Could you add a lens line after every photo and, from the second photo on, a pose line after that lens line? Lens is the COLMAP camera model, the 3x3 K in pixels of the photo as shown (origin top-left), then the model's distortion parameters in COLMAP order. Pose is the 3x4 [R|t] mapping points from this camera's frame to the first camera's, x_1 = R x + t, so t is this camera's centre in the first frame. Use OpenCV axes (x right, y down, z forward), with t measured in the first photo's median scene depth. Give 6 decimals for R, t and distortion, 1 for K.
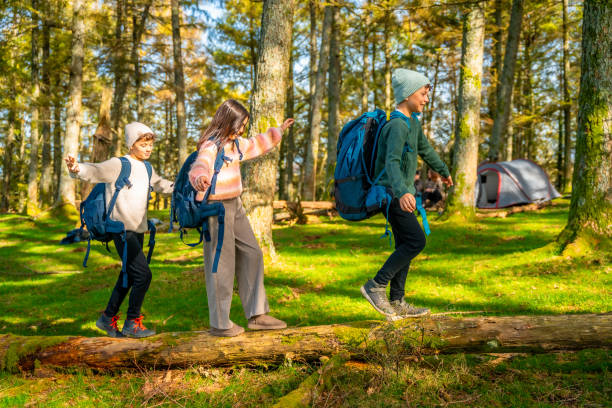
lens RADIAL K [[791.5, 0, 306.0], [0, 791.5, 204.0], [0, 0, 1]] dist [0.008725, 0.033465]
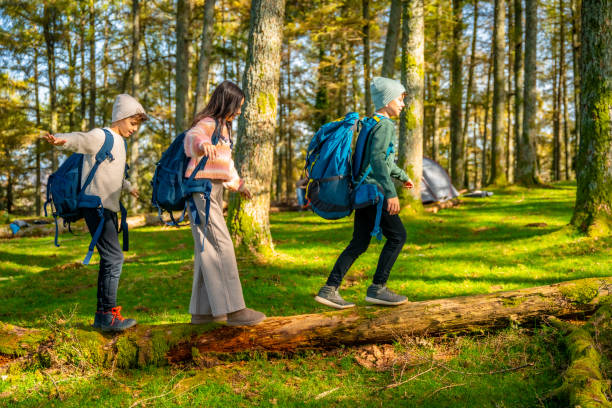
lens RADIAL K [[917.5, 0, 306.0], [0, 917.5, 204.0], [0, 0, 1]] dist [0.019795, 0.056707]
pose [[0.933024, 0.001807, 0.359809, -0.434748], [0.008778, 0.999575, -0.027782, 0.051425], [-0.359706, 0.029079, 0.932612, 0.015676]]
